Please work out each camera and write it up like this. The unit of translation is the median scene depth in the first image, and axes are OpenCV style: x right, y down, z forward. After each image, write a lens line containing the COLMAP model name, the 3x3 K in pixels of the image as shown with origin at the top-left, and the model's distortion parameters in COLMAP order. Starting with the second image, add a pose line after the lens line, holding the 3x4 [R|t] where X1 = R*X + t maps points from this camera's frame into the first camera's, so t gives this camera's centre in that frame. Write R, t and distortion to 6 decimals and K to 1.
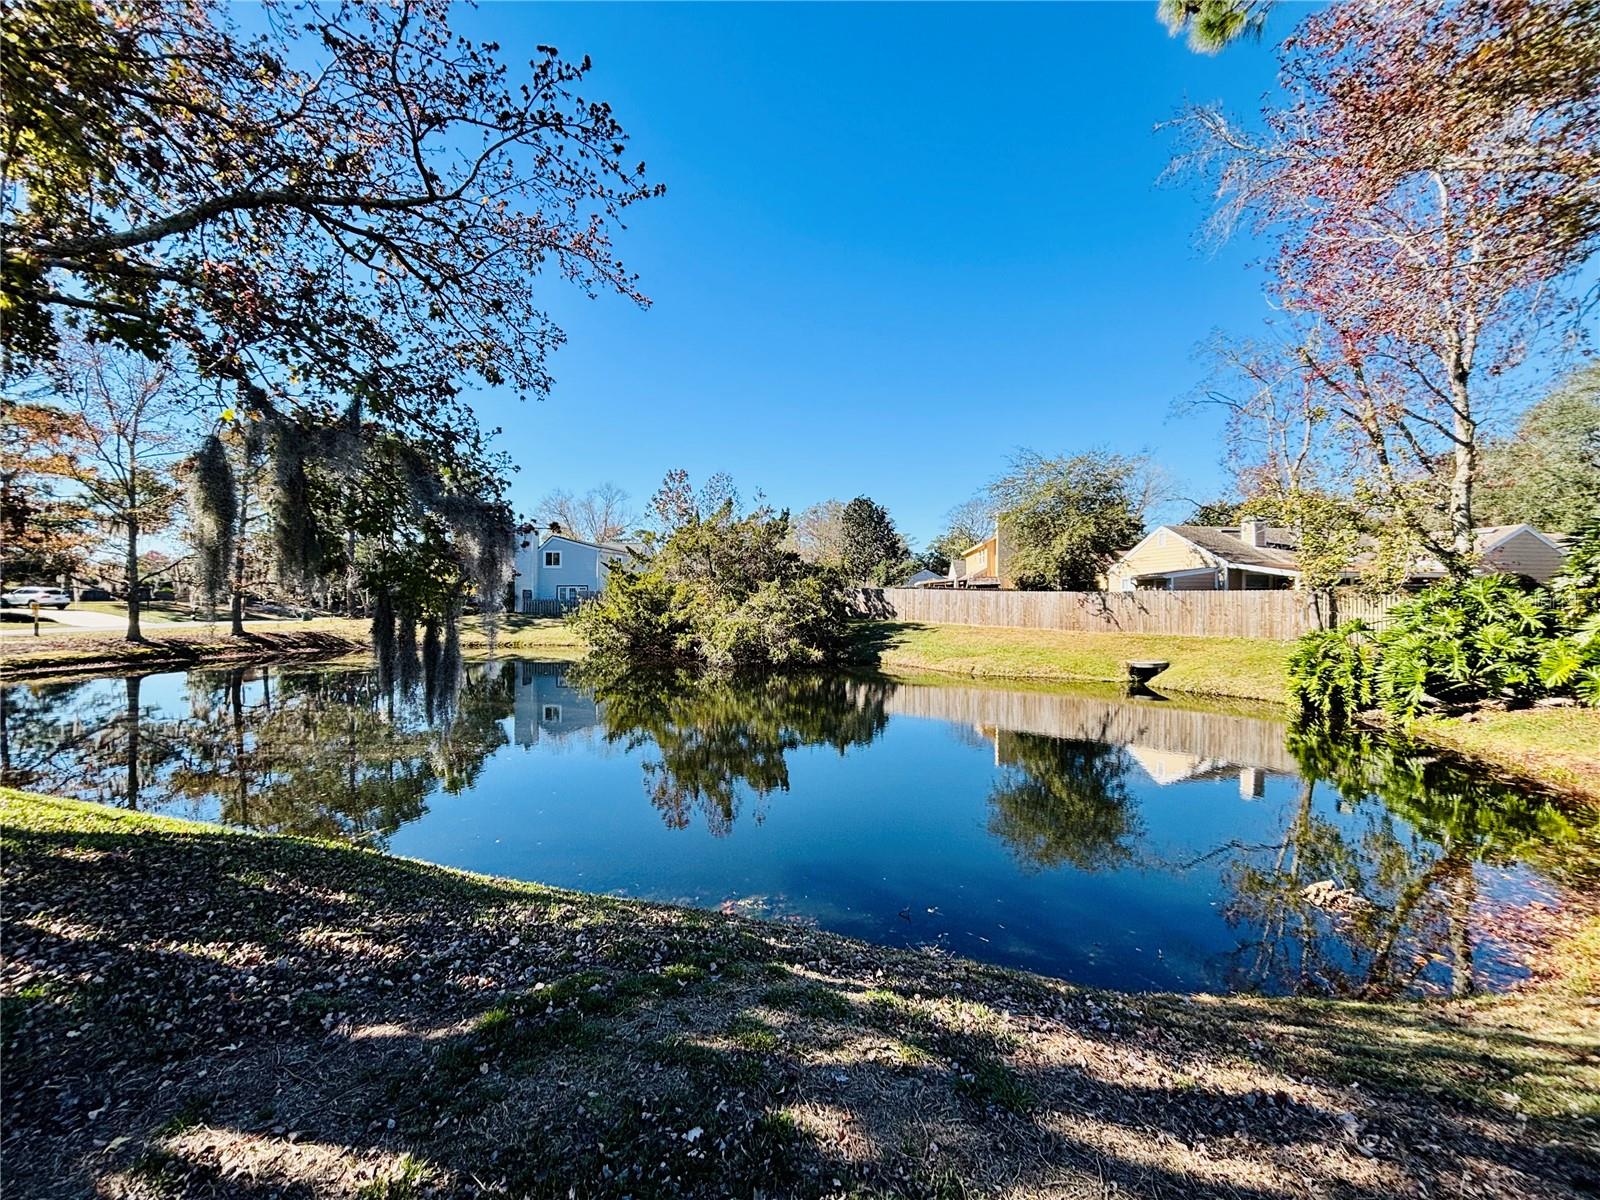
lens RADIAL K [[645.3, 0, 806.6], [0, 645.3, 600.8], [0, 0, 1]] dist [0.003783, -0.001208]
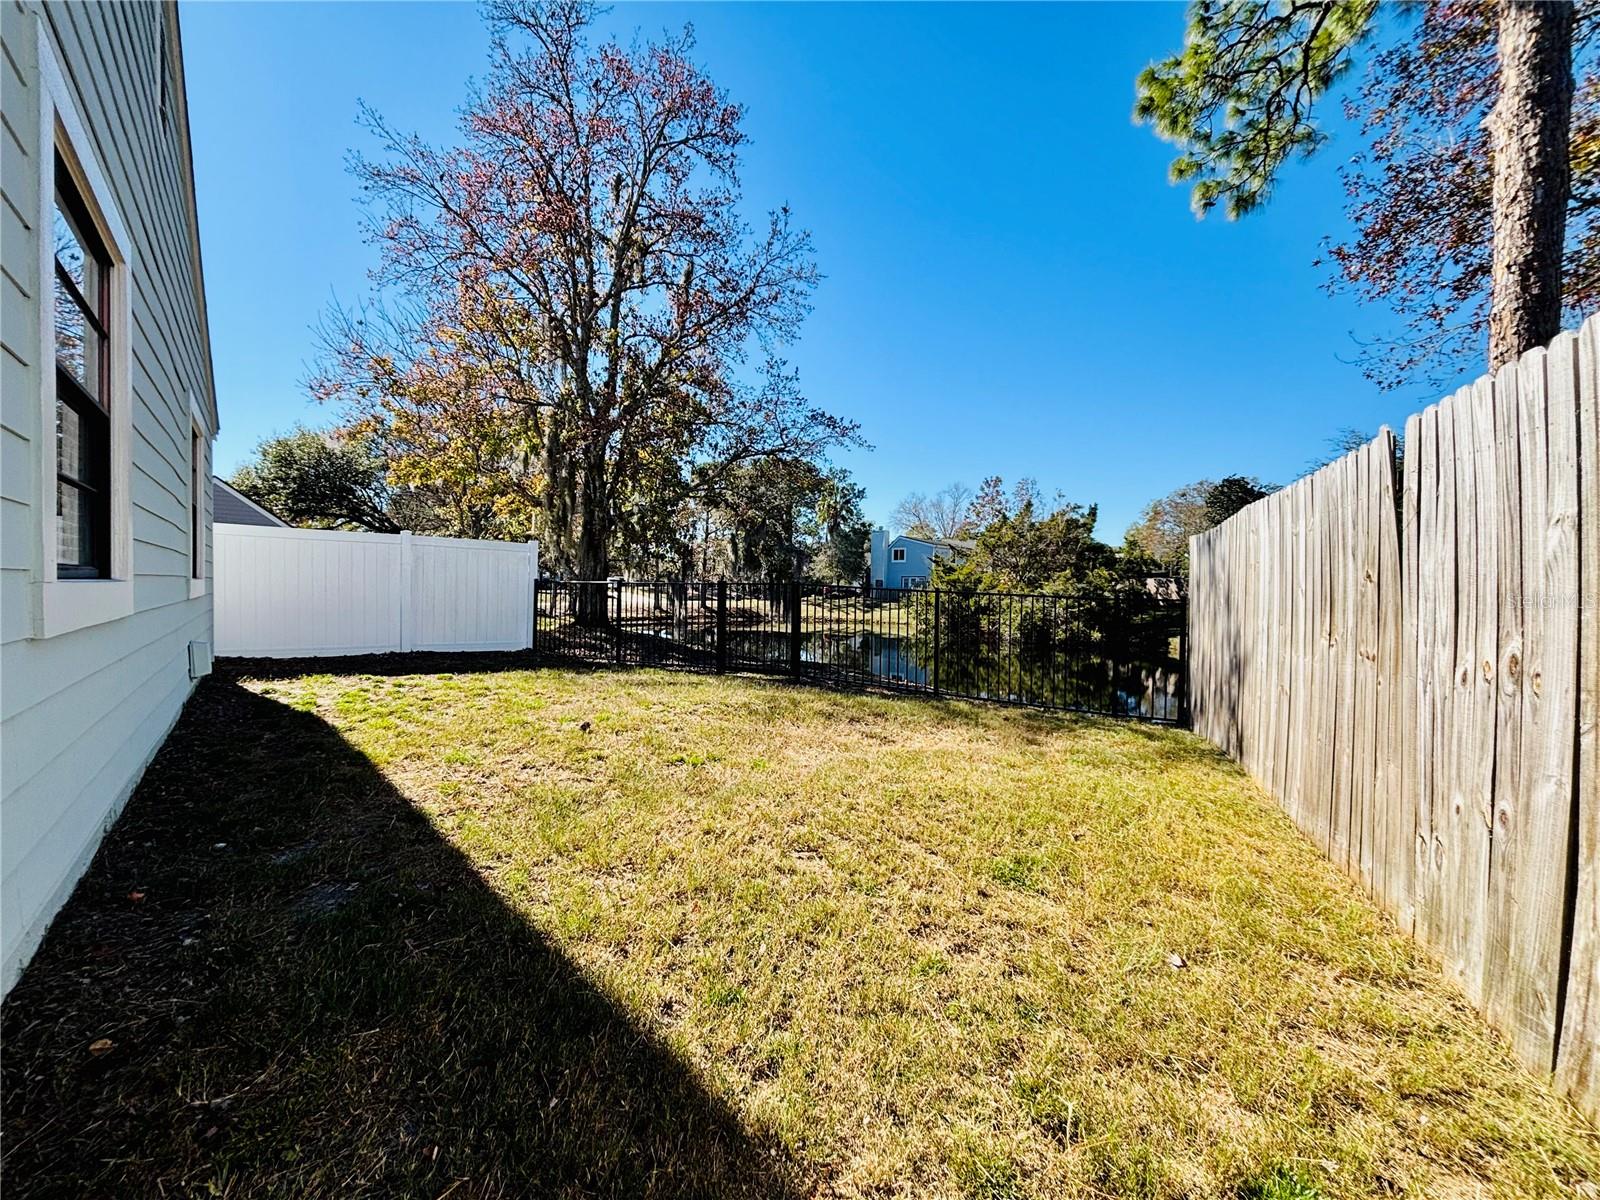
lens RADIAL K [[645.3, 0, 791.9], [0, 645.3, 593.0], [0, 0, 1]] dist [0.003783, -0.001208]
pose [[0.841174, 0.014927, -0.540559, 0.143424], [-0.014463, 0.999882, 0.005104, 0.007444], [0.540571, 0.003525, 0.841291, -0.200788]]
